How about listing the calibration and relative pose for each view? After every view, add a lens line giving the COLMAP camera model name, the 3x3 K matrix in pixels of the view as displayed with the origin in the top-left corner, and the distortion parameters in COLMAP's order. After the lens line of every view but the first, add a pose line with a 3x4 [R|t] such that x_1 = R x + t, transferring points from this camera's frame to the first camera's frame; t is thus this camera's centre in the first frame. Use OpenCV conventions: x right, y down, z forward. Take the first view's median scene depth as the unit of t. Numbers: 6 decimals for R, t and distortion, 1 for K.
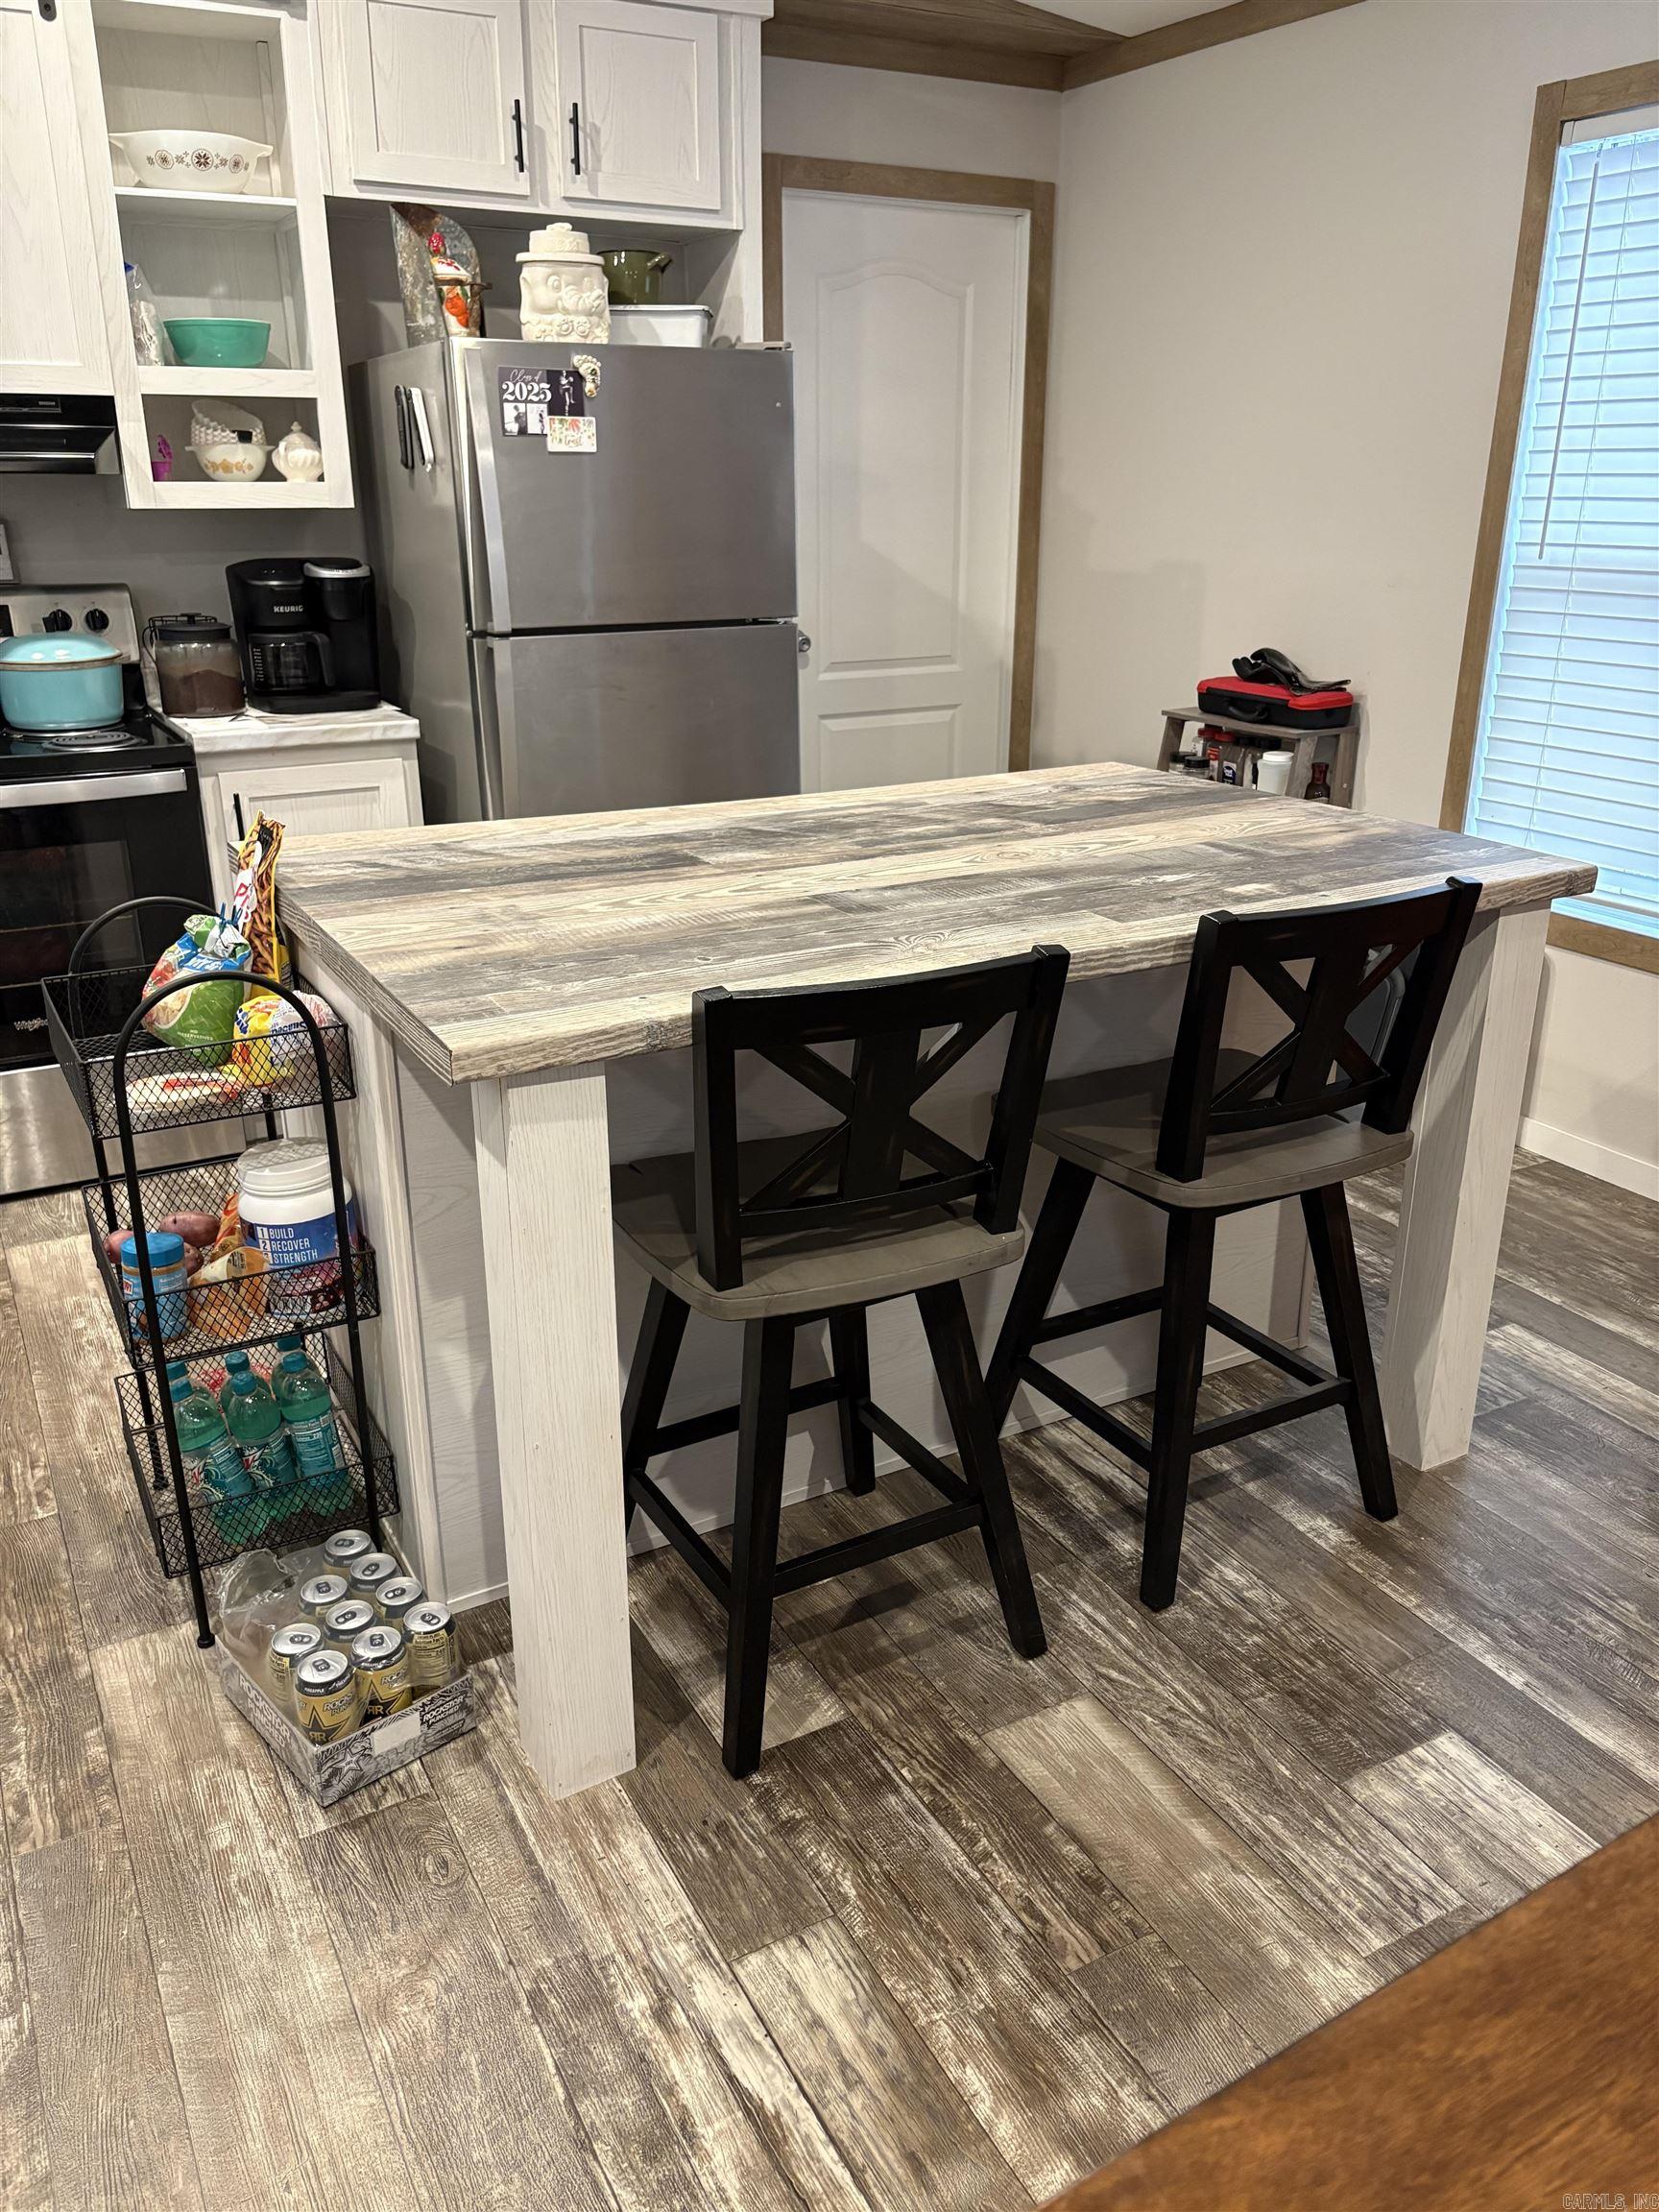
lens RADIAL K [[1681.2, 0, 828.4], [0, 1681.2, 1095.0], [0, 0, 1]] dist [0.049818, -0.045071]
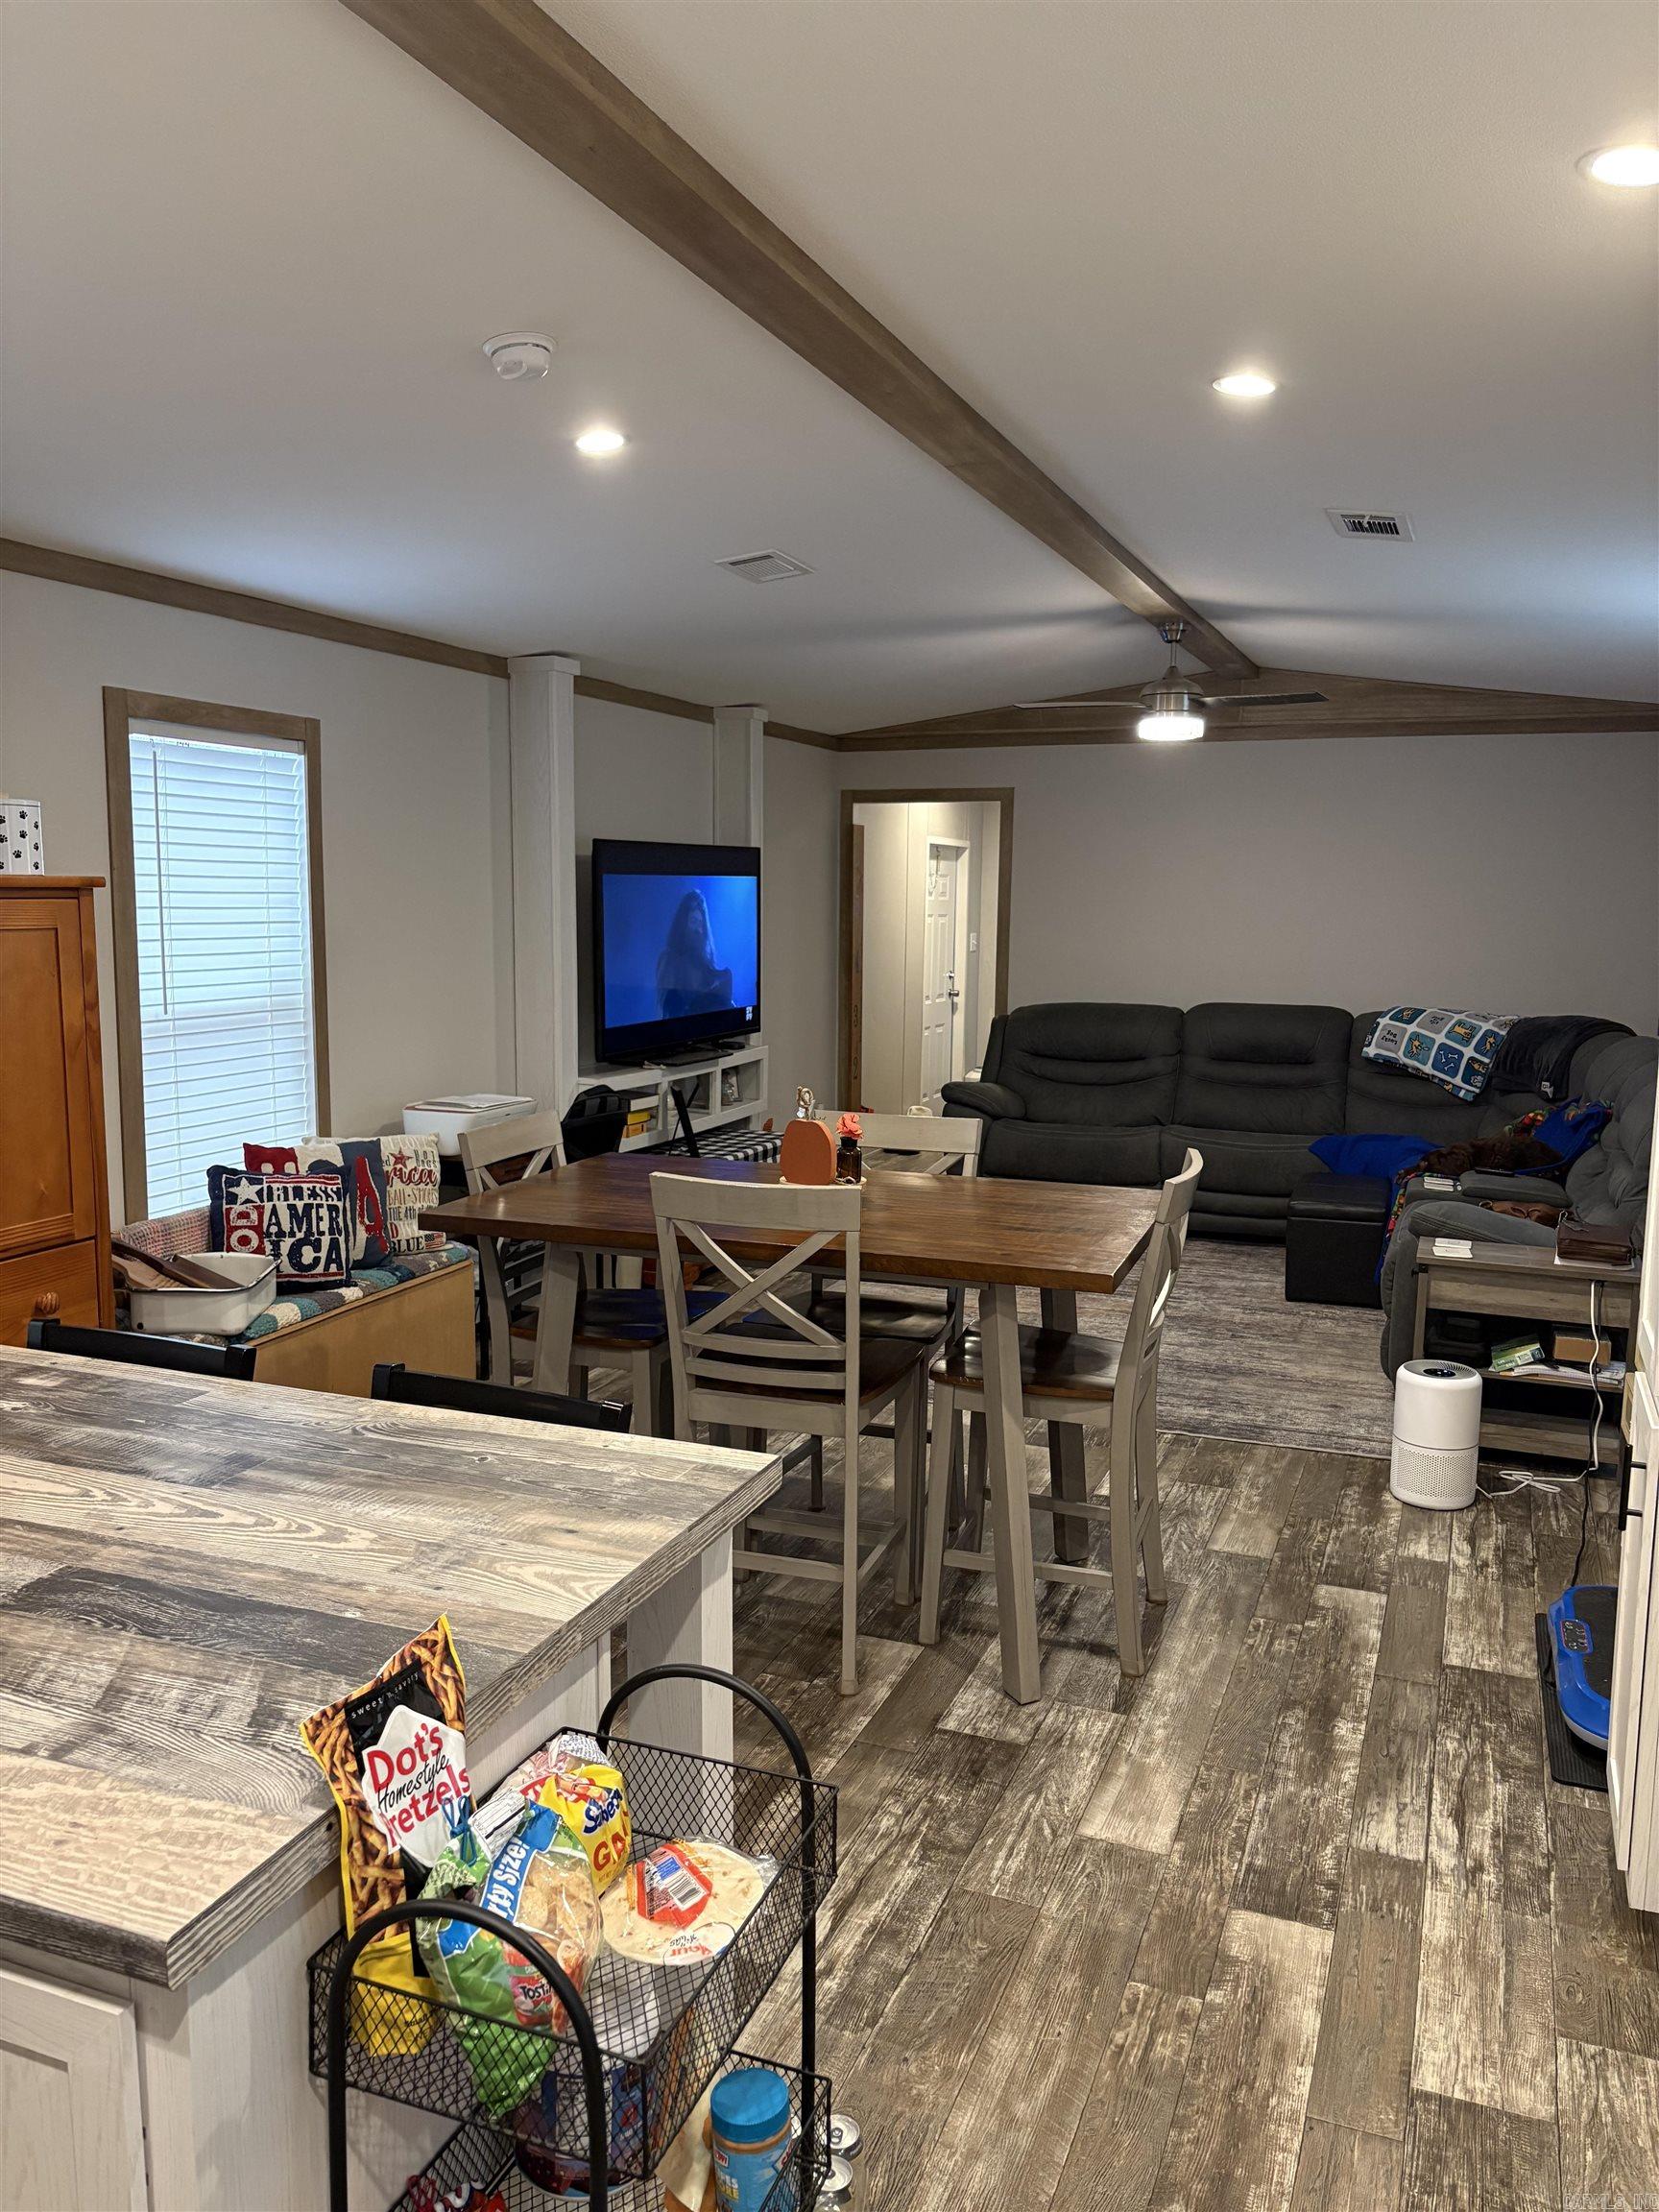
lens RADIAL K [[1673.1, 0, 850.7], [0, 1673.1, 1110.4], [0, 0, 1]] dist [0.078687, -0.087410]
pose [[-0.643247, -0.115053, 0.756965, -0.594095], [0.248846, 0.903558, 0.348796, -0.349780], [-0.724092, 0.412729, -0.552581, 0.754221]]
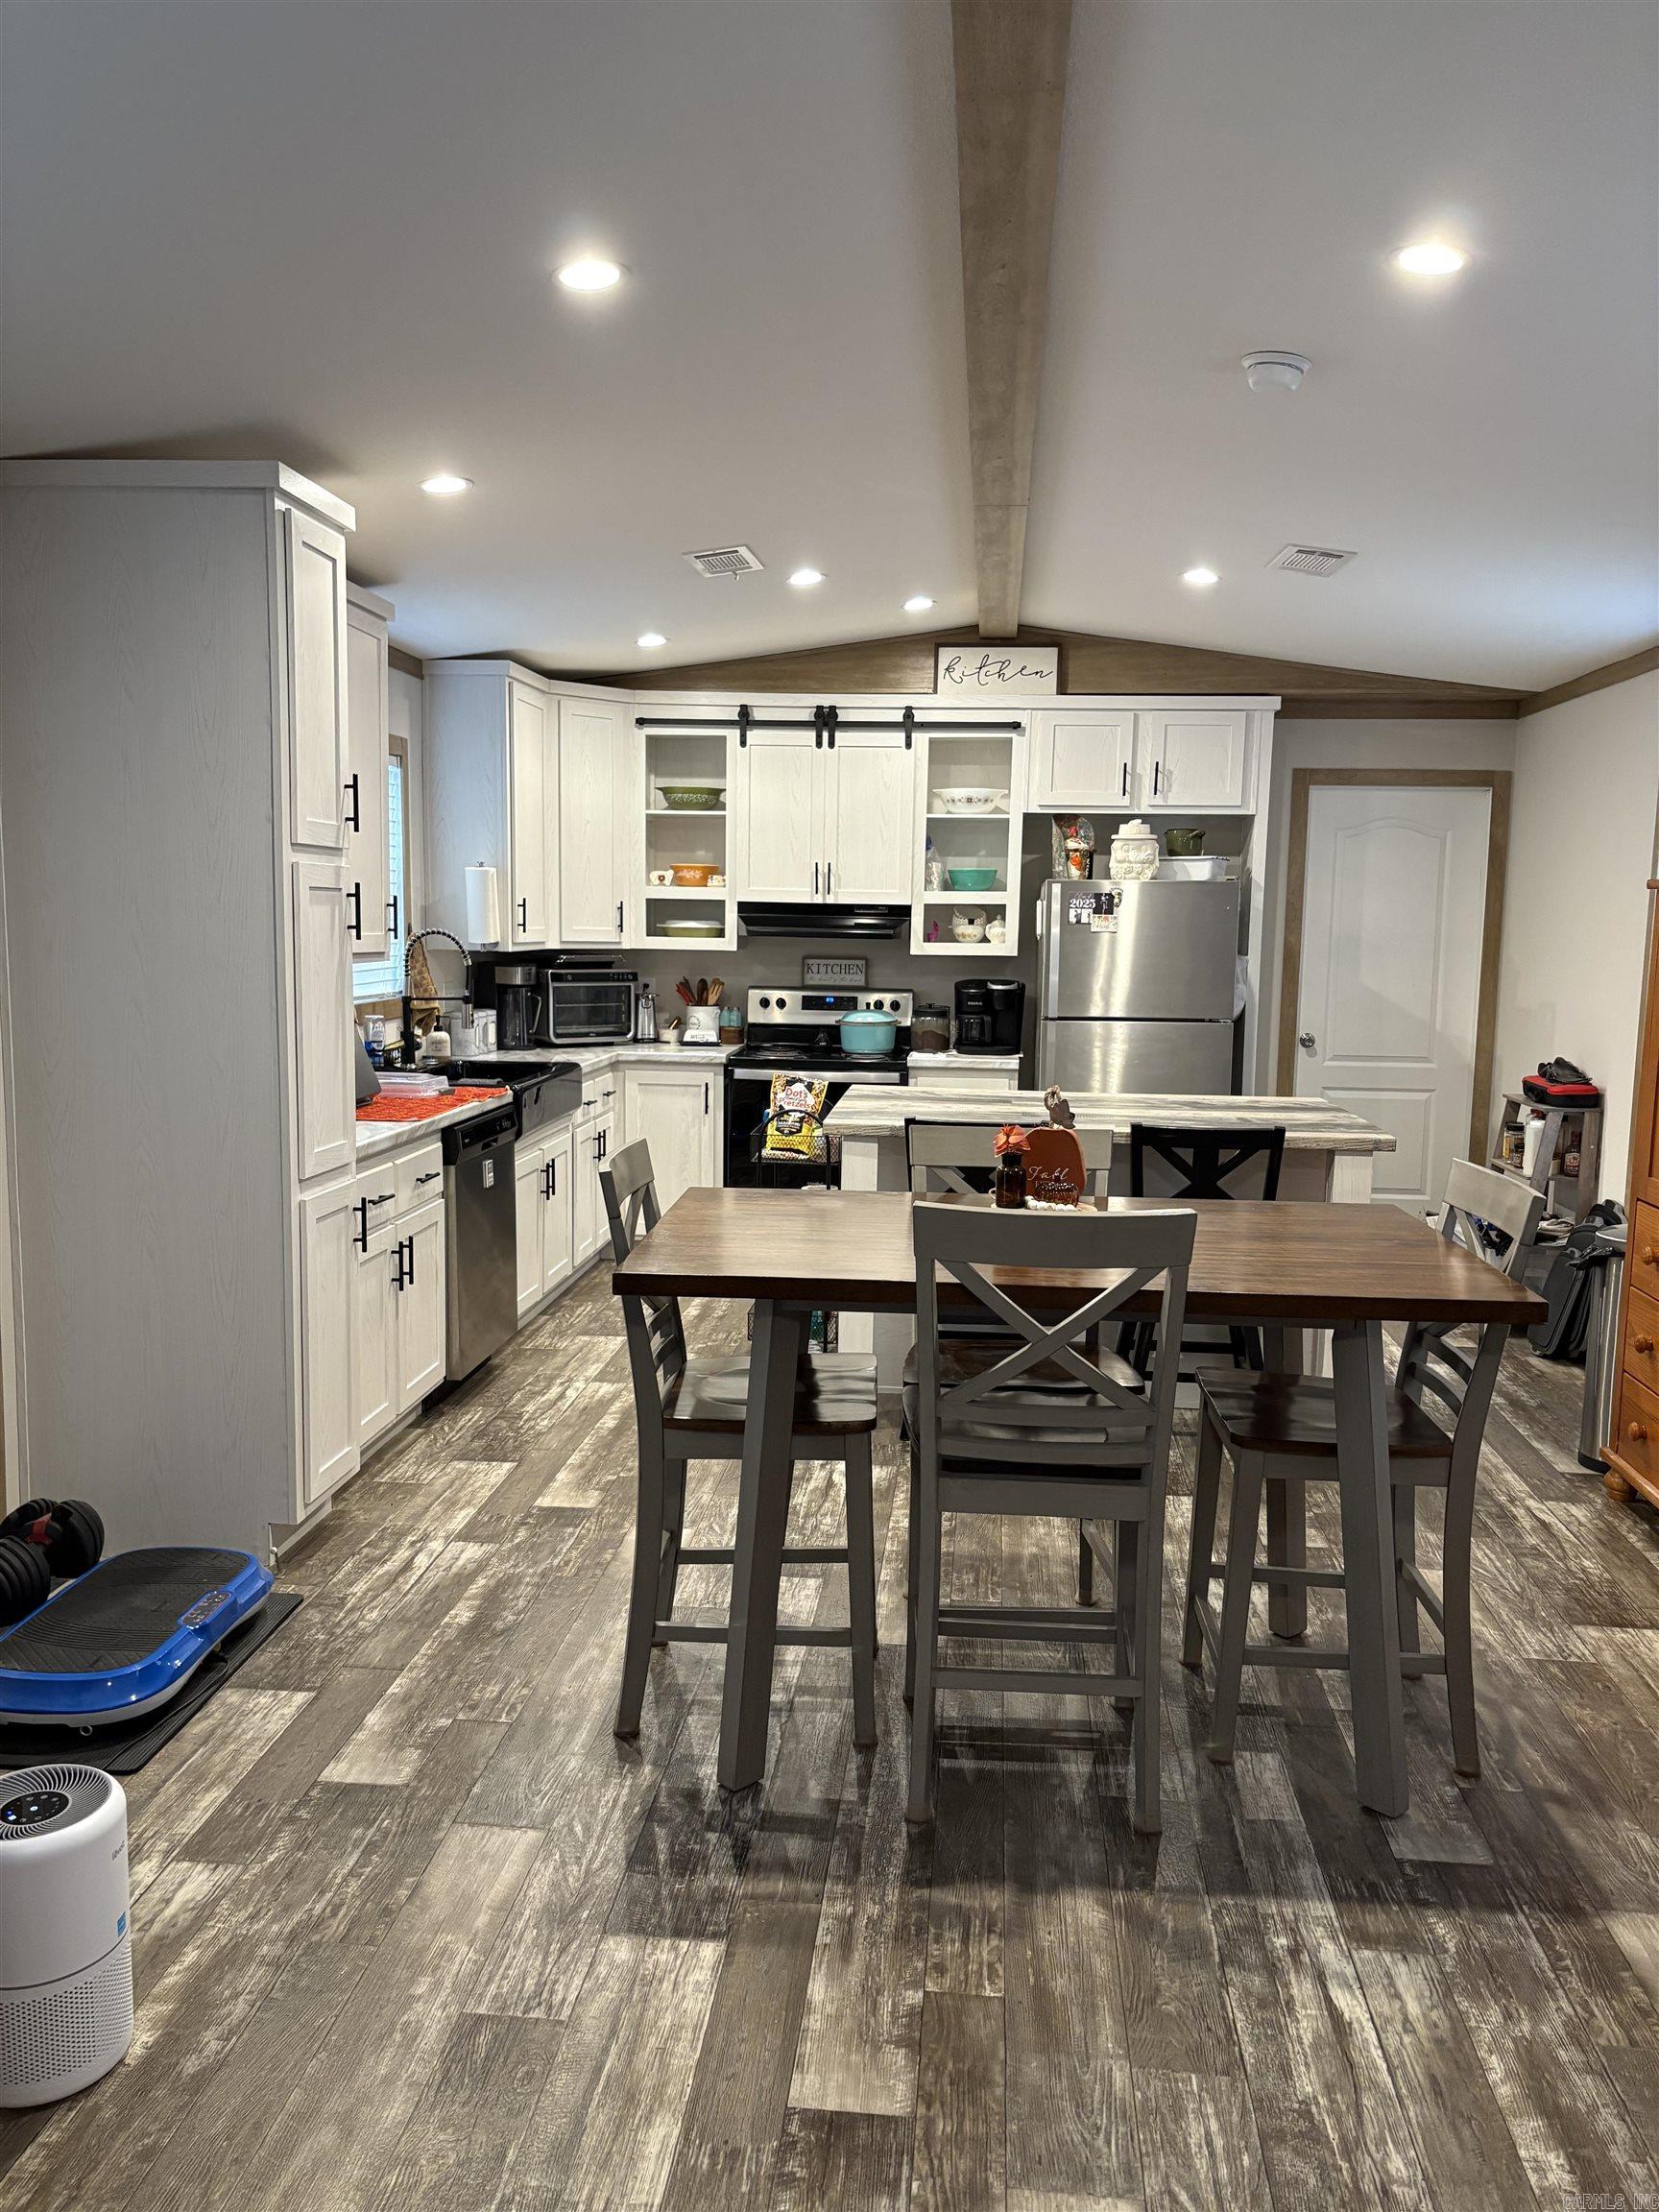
lens RADIAL K [[1675.1, 0, 833.3], [0, 1675.1, 1123.2], [0, 0, 1]] dist [0.049792, -0.048307]
pose [[0.823399, 0.082270, -0.561468, 0.711266], [-0.209389, 0.963662, -0.165868, 0.224289], [0.527419, 0.254140, 0.810704, -0.692193]]
